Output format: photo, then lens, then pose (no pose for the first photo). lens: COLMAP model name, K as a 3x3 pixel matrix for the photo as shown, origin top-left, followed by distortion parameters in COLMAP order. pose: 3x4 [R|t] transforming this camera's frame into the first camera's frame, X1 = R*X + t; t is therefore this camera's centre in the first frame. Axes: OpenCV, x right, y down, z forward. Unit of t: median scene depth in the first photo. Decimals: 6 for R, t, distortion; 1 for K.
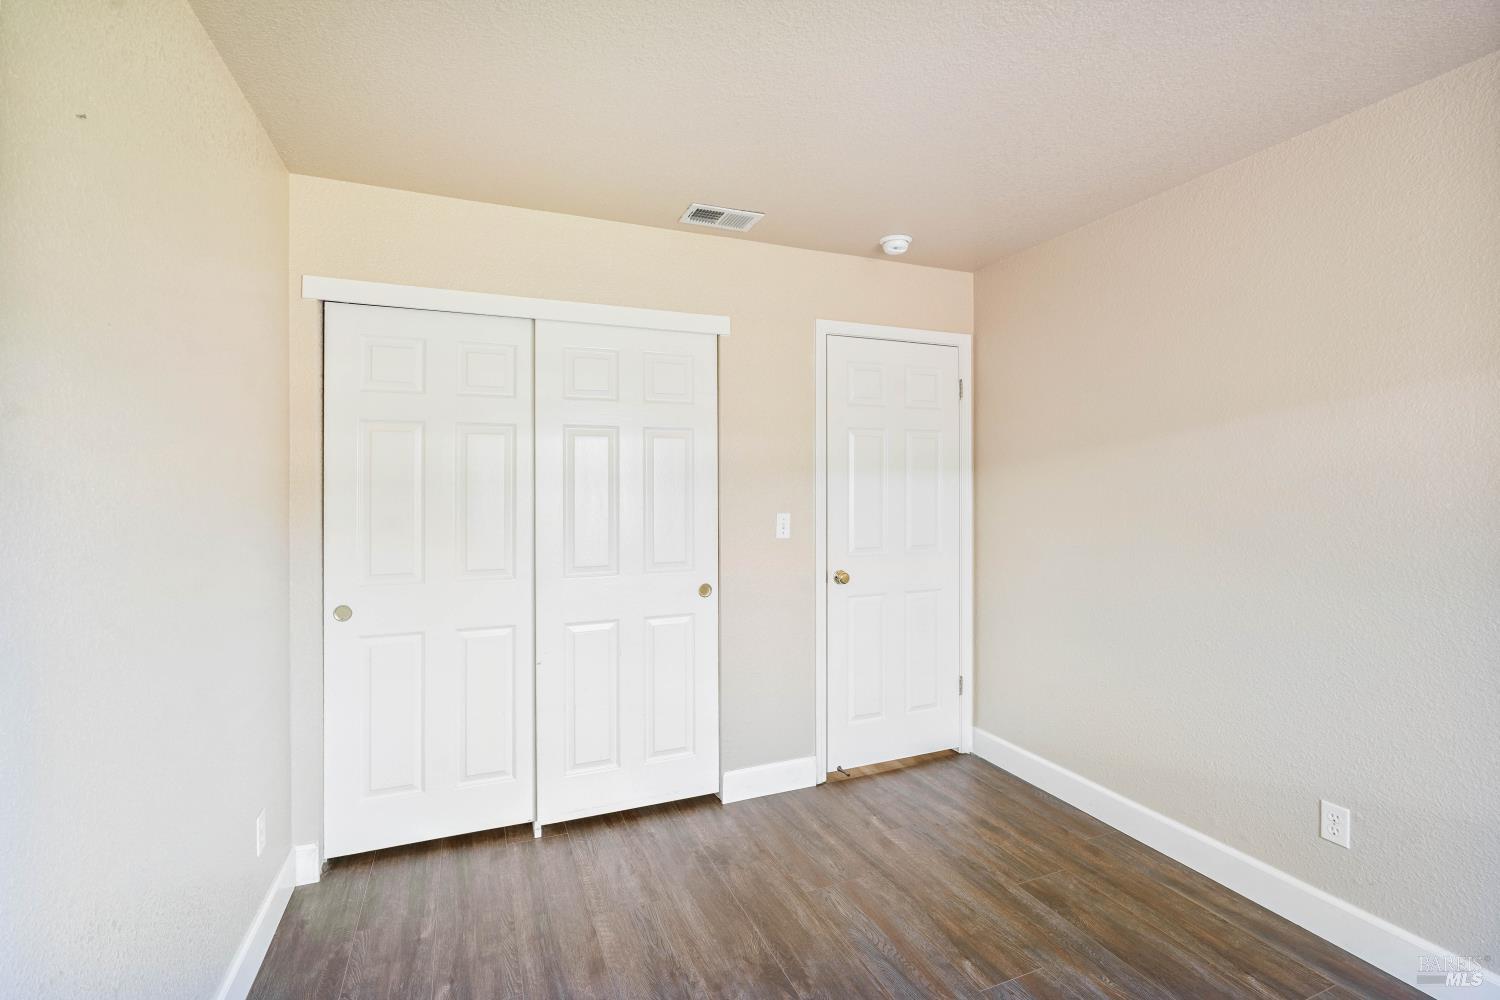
lens RADIAL K [[678.1, 0, 776.8], [0, 678.1, 469.4], [0, 0, 1]] dist [-0.007819, 0.005346]
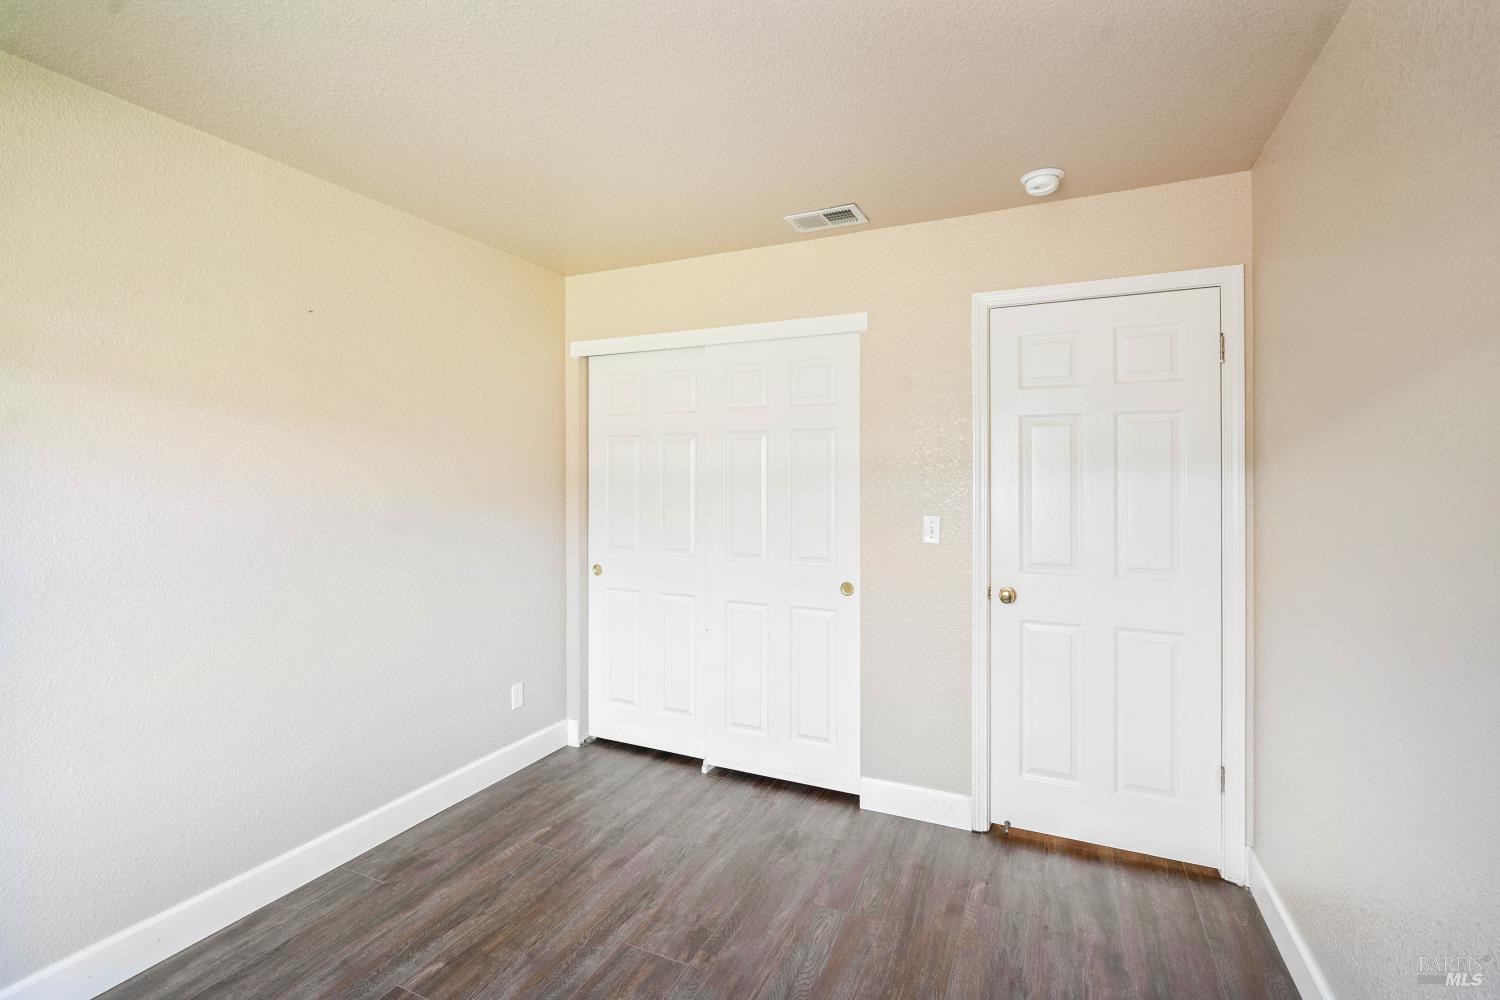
lens RADIAL K [[678.1, 0, 709.9], [0, 678.1, 462.4], [0, 0, 1]] dist [-0.007819, 0.005346]
pose [[0.659371, -0.013881, -0.751690, 0.552537], [0.013321, 0.999888, -0.006780, -0.004570], [0.751700, -0.005543, 0.659482, 0.200260]]
